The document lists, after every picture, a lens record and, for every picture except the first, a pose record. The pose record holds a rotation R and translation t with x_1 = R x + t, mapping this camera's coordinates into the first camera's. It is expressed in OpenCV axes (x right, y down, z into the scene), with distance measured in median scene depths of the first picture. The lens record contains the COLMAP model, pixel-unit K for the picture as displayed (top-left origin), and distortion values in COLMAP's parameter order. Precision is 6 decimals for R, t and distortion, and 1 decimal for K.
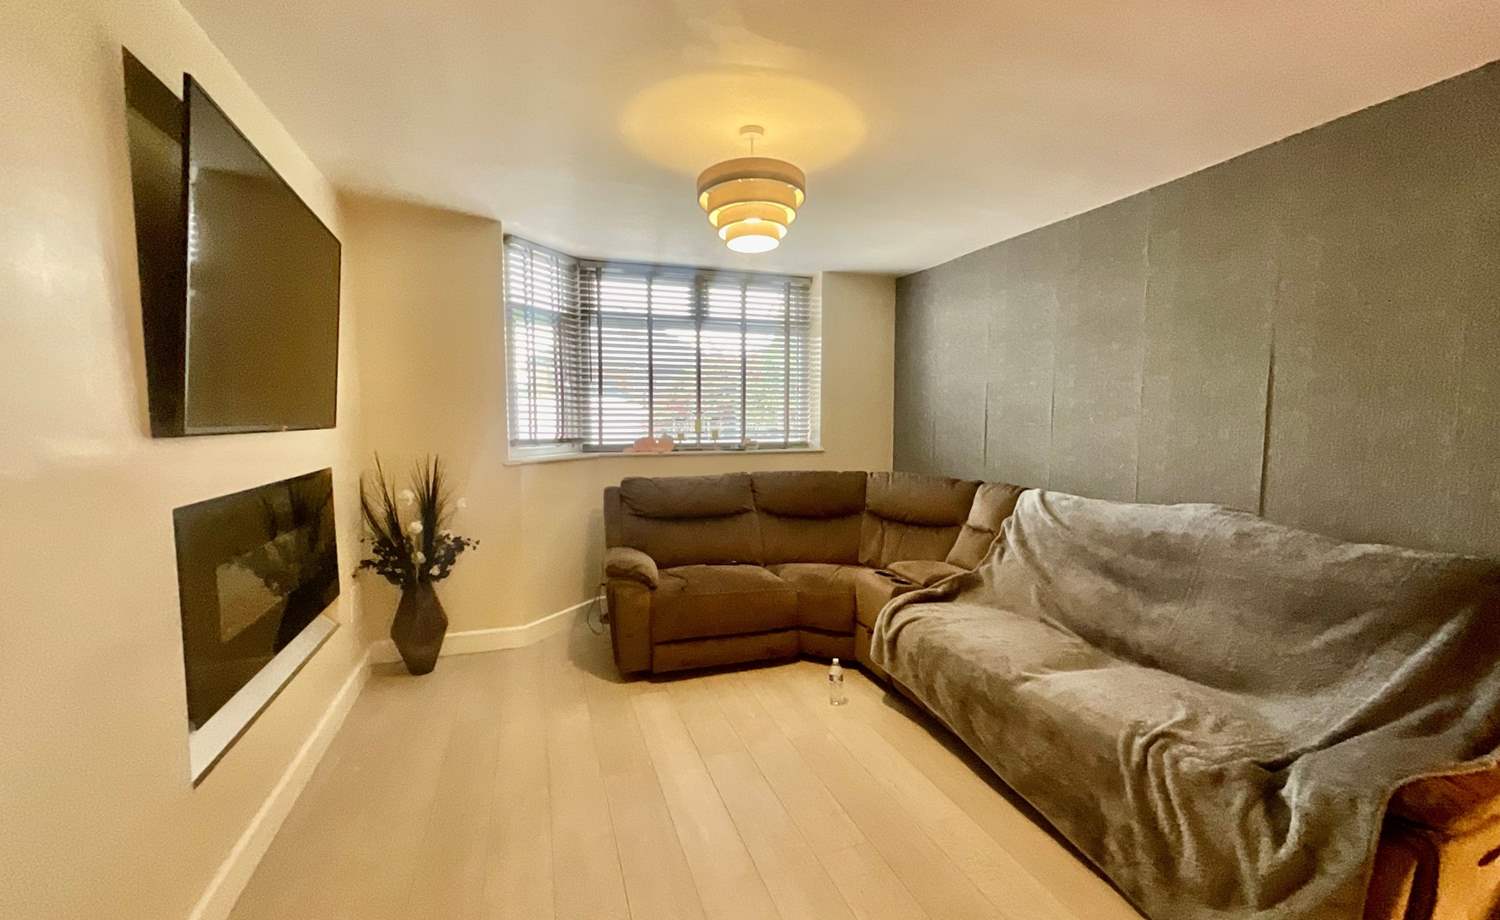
lens RADIAL K [[605.6, 0, 750.0], [0, 605.6, 460.0], [0, 0, 1]] dist [-0.036420, -0.000099]
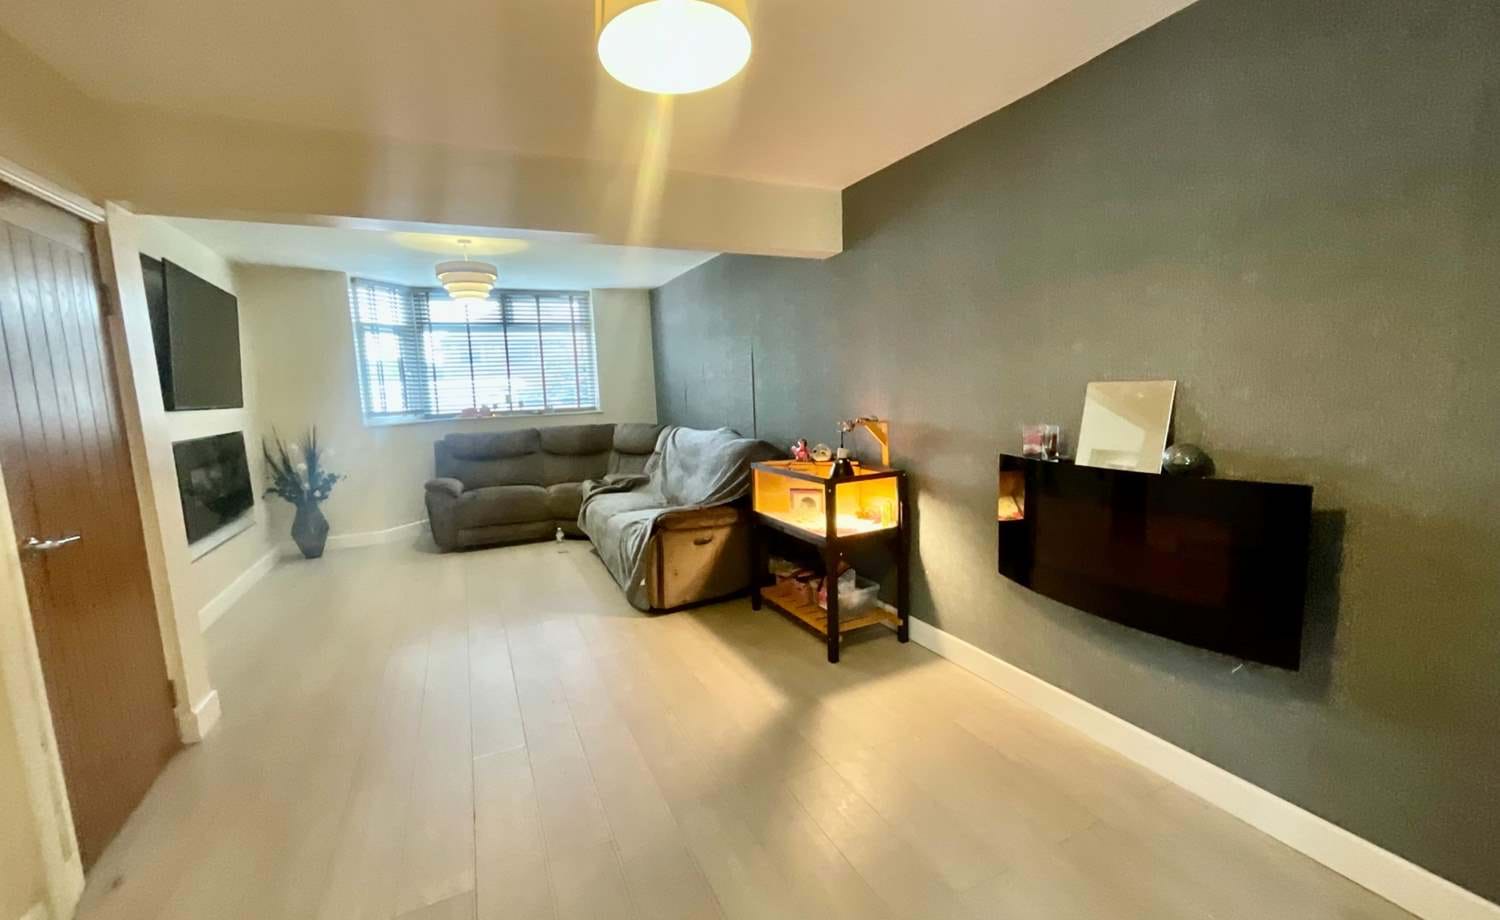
lens RADIAL K [[629.0, 0, 750.0], [0, 629.0, 460.0], [0, 0, 1]] dist [0.000642, -0.000014]
pose [[0.996294, -0.046798, 0.072169, 0.479663], [0.043254, 0.997817, 0.049912, 0.052621], [-0.074348, -0.046606, 0.996143, -0.716248]]
